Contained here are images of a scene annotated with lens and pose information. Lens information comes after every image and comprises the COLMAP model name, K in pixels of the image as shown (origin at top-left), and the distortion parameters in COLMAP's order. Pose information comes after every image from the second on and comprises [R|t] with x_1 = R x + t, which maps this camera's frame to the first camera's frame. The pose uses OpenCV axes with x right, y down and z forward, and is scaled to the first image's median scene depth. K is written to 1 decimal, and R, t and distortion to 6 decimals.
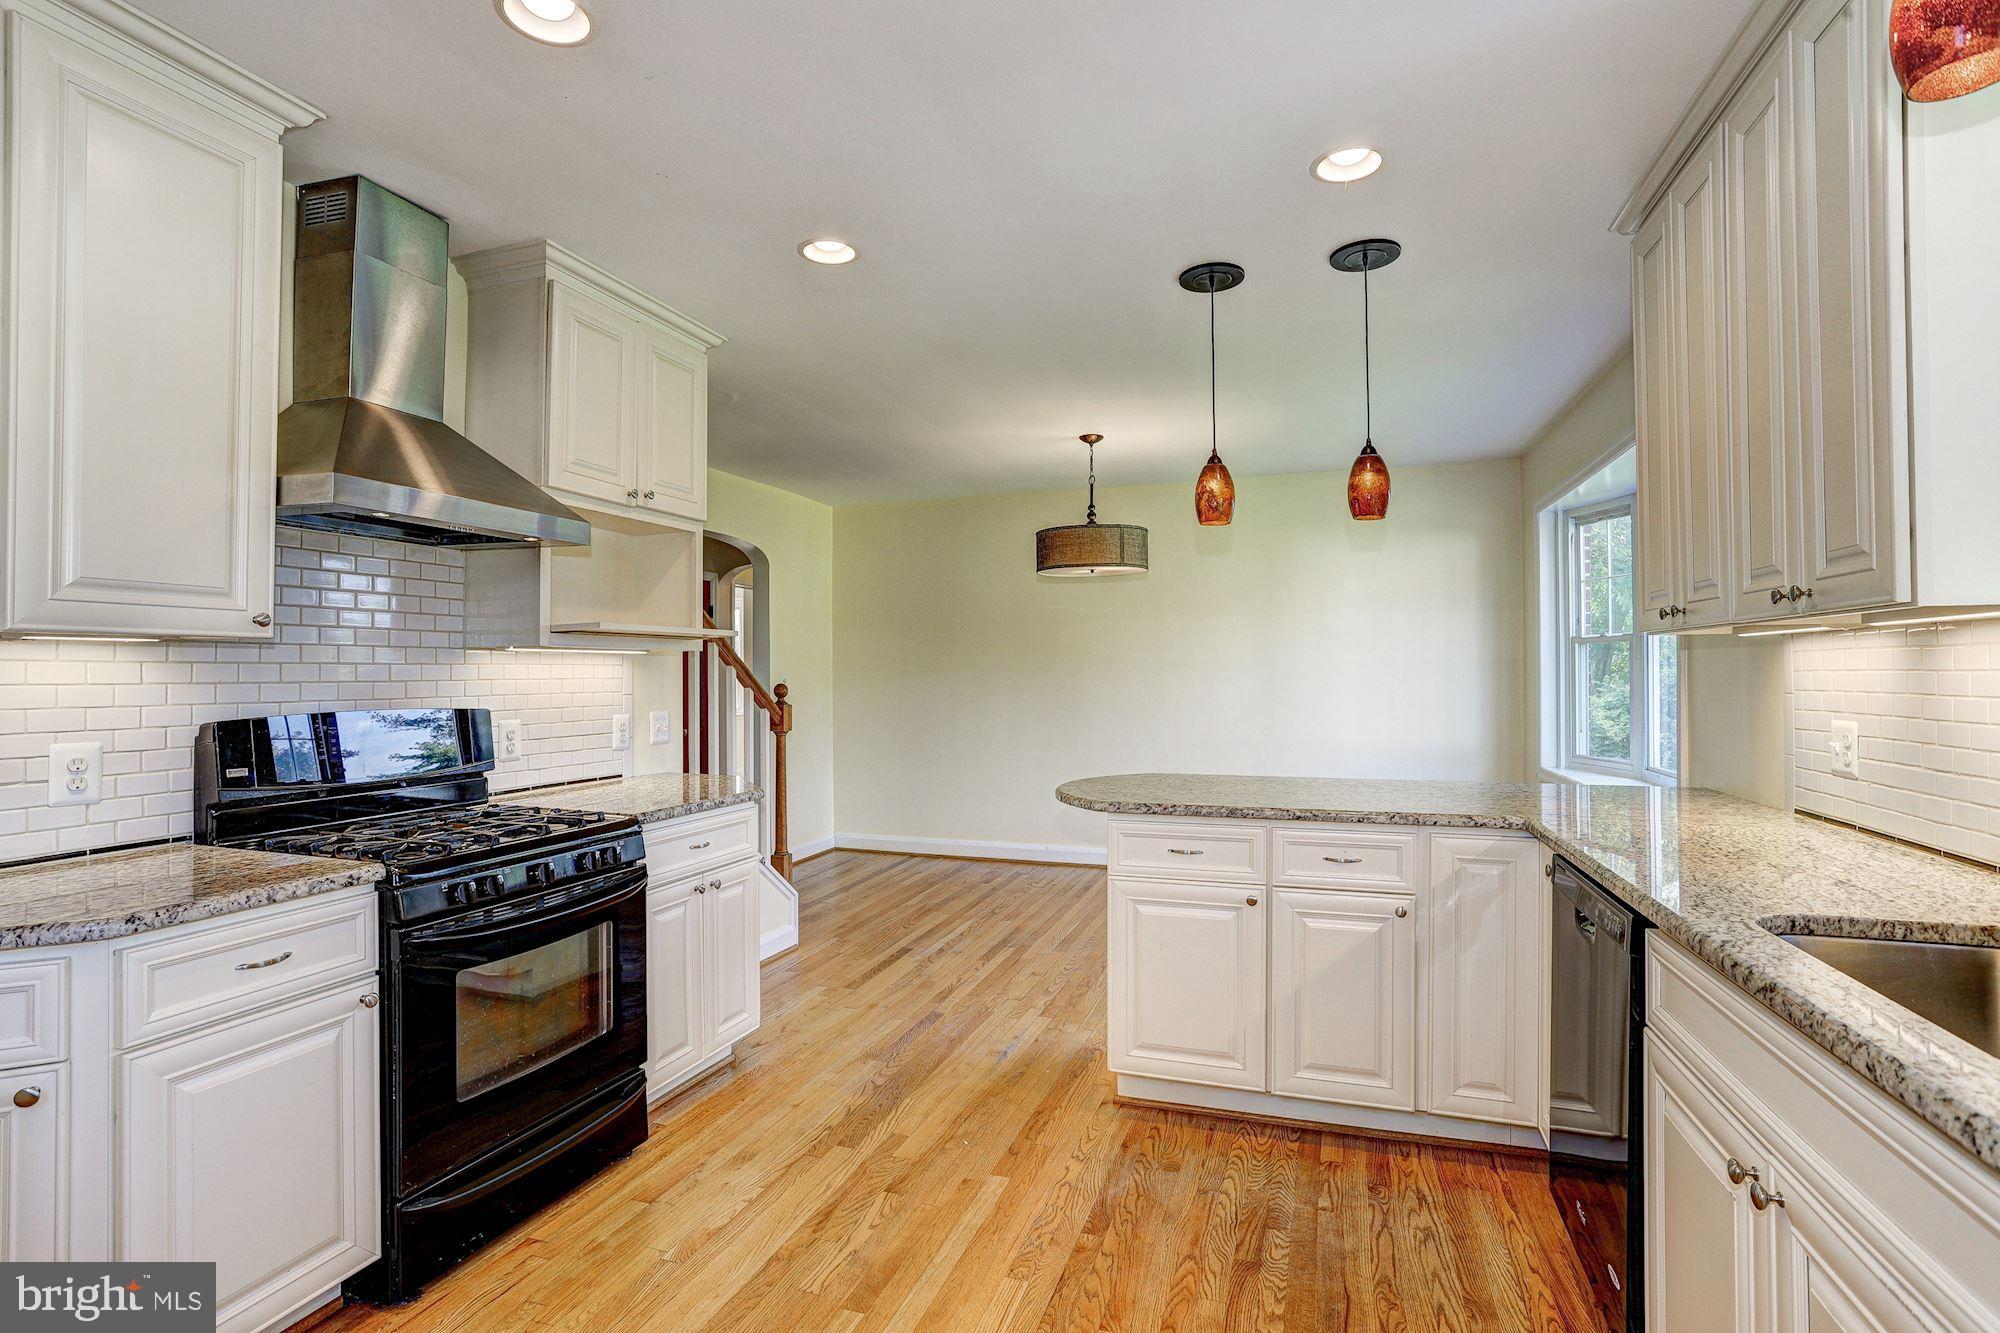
lens RADIAL K [[982.8, 0, 987.9], [0, 982.8, 663.1], [0, 0, 1]] dist [-0.062543, 0.036732]
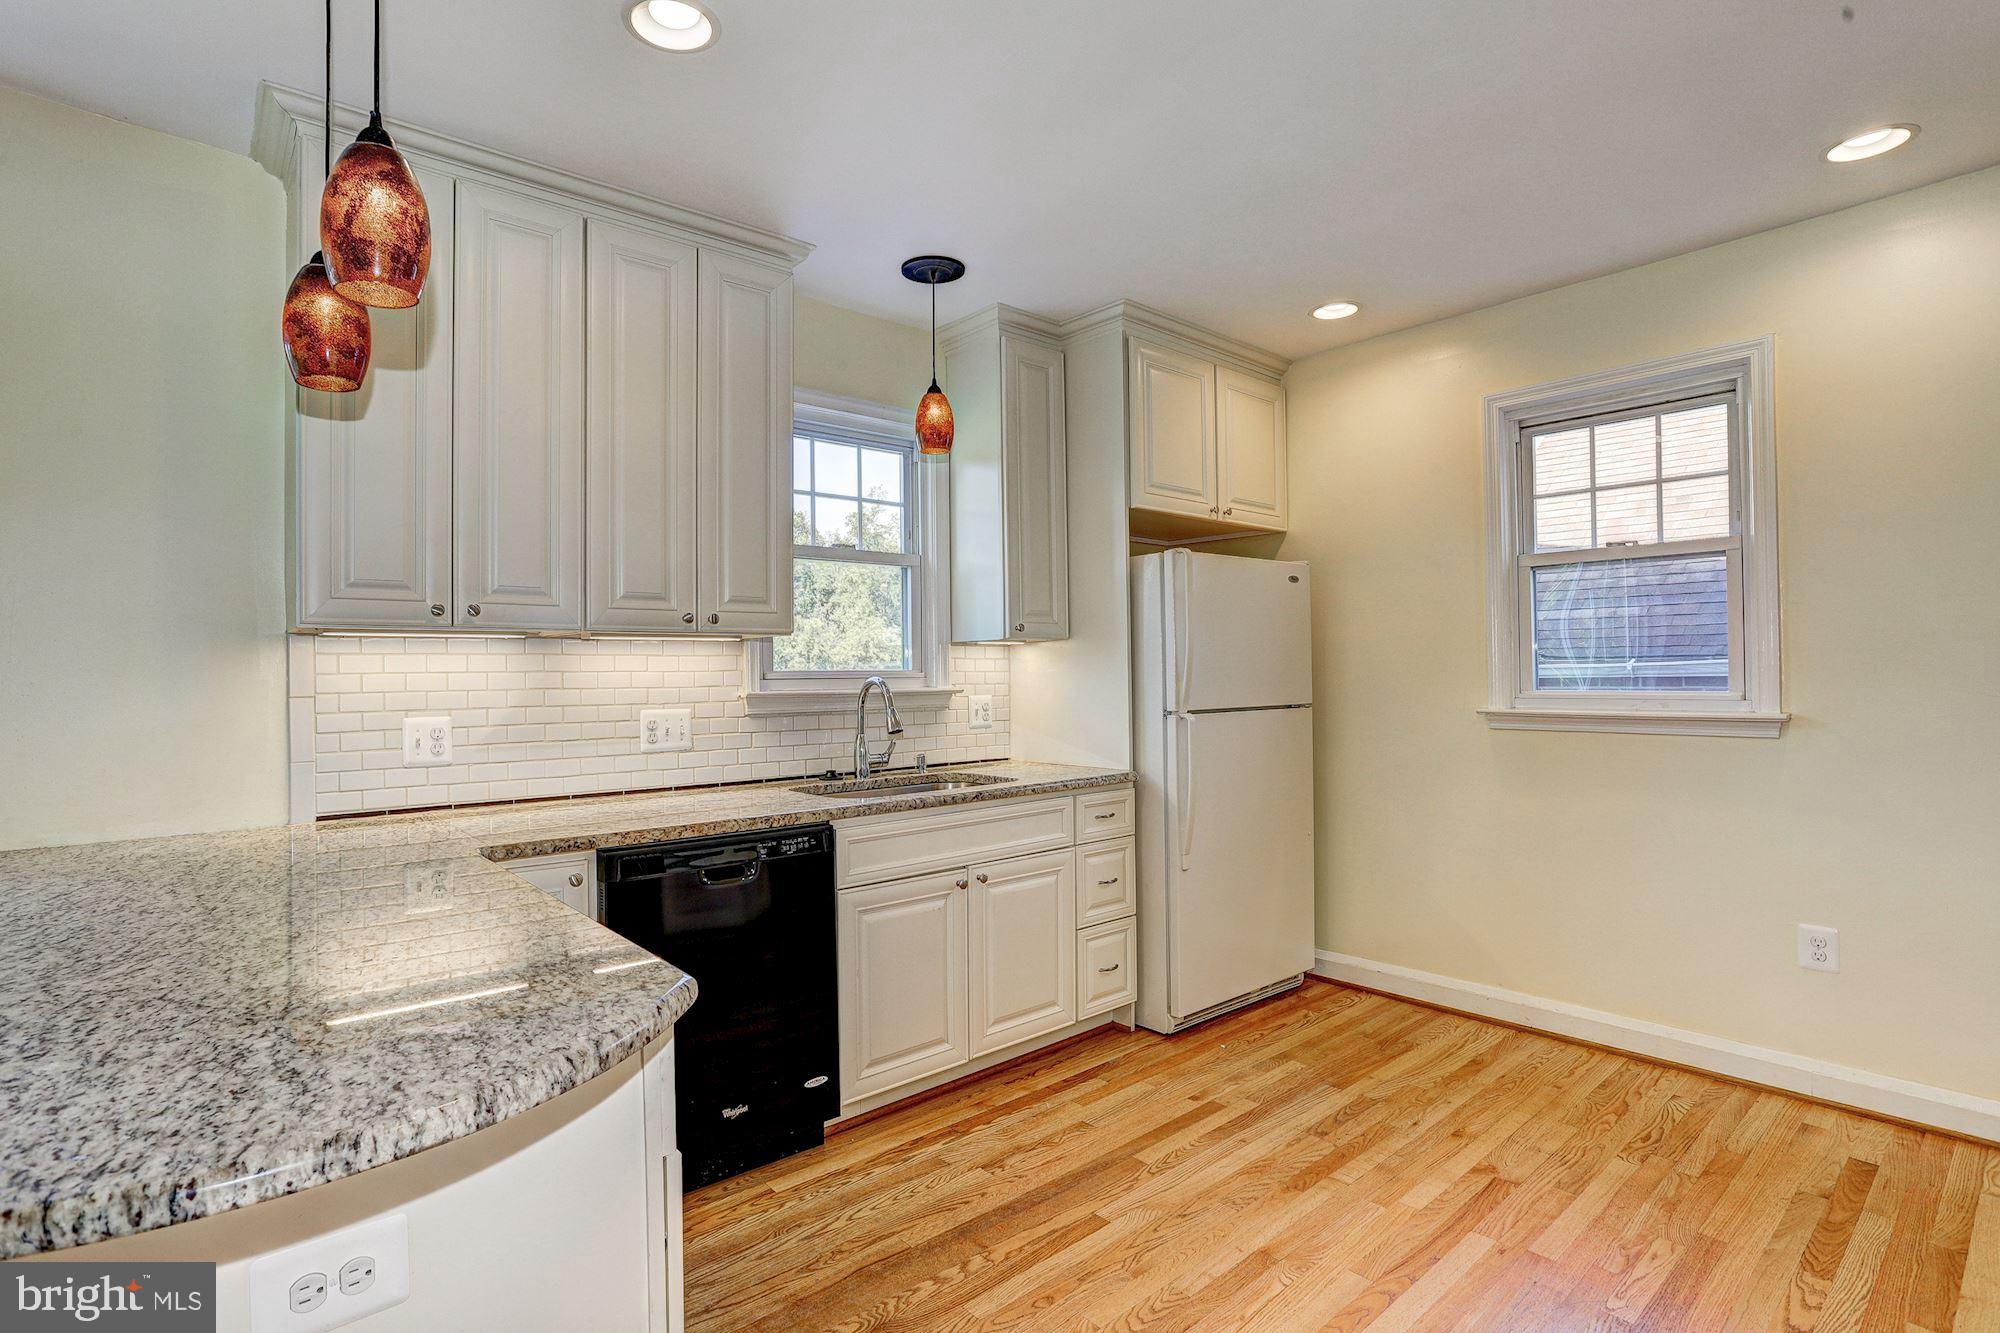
lens RADIAL K [[989.9, 0, 984.7], [0, 989.9, 664.5], [0, 0, 1]] dist [-0.057932, 0.032542]
pose [[-0.867193, 0.020205, 0.497563, -0.192394], [0.011148, 0.999714, -0.021167, 0.023069], [-0.497848, -0.012809, -0.867170, 1.284272]]
